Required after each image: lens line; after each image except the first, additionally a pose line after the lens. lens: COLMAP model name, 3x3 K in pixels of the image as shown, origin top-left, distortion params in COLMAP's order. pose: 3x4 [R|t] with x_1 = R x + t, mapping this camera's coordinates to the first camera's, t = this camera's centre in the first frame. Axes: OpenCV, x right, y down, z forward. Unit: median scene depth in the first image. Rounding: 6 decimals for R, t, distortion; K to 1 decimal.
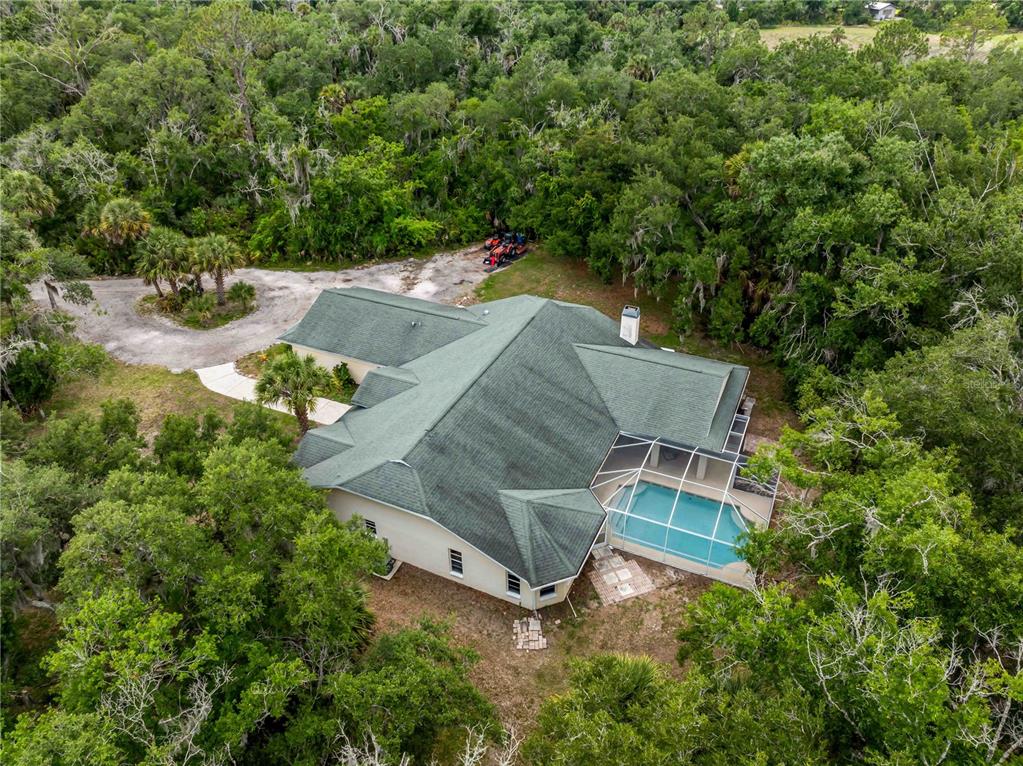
lens RADIAL K [[698.5, 0, 511.5], [0, 698.5, 383.0], [0, 0, 1]] dist [-0.046320, 0.002918]
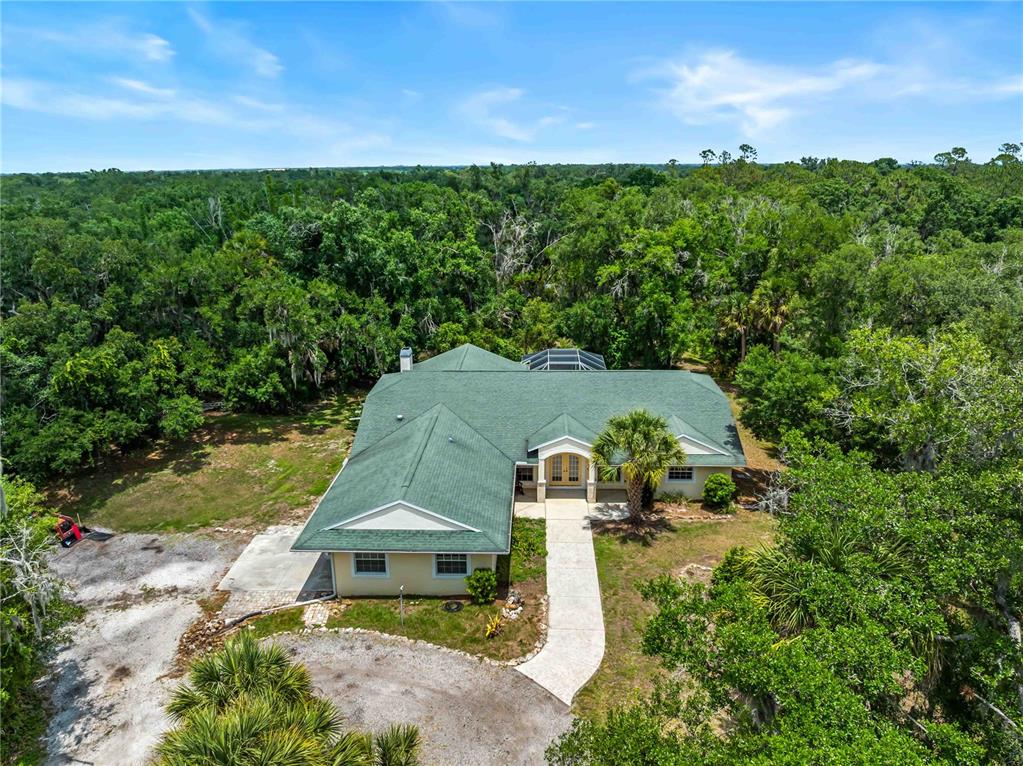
lens RADIAL K [[698.5, 0, 511.5], [0, 698.5, 383.0], [0, 0, 1]] dist [-0.046320, 0.002918]
pose [[-0.382784, -0.283925, 0.879126, -0.962514], [0.525348, 0.715865, 0.459942, -0.509821], [-0.759925, 0.637906, -0.124862, 1.127740]]
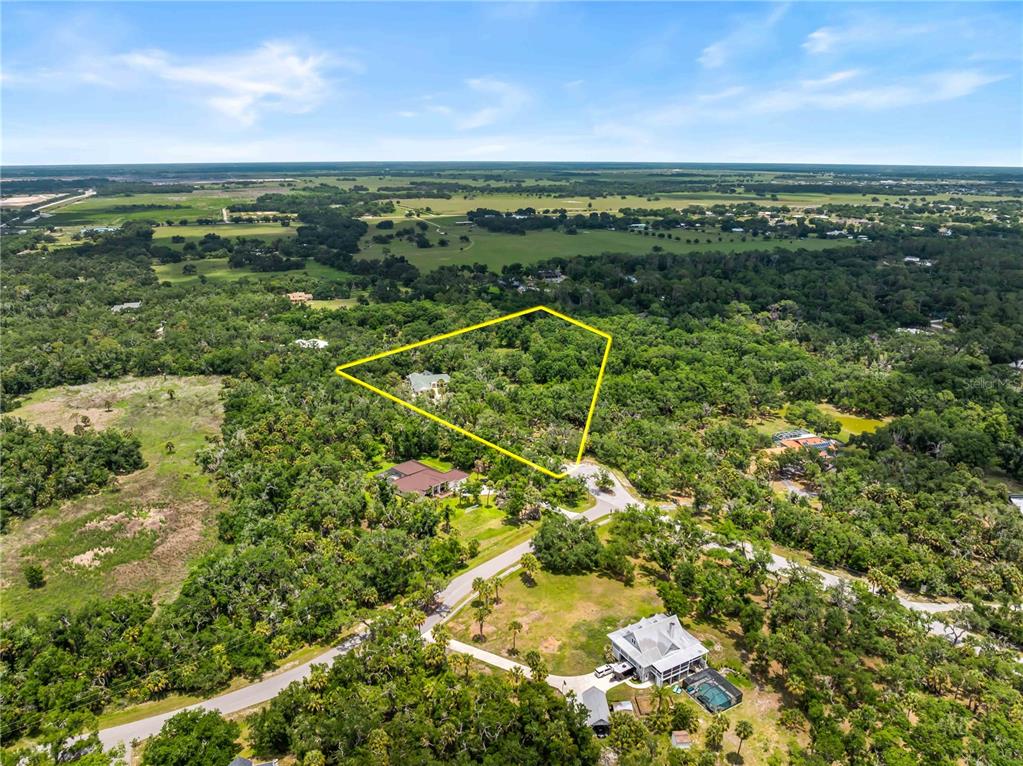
lens RADIAL K [[698.5, 0, 511.5], [0, 698.5, 383.0], [0, 0, 1]] dist [-0.046320, 0.002918]
pose [[-0.688923, -0.227658, 0.688154, -7.379611], [0.407061, 0.664027, 0.627192, -5.442805], [-0.599738, 0.712208, -0.364793, 3.809144]]
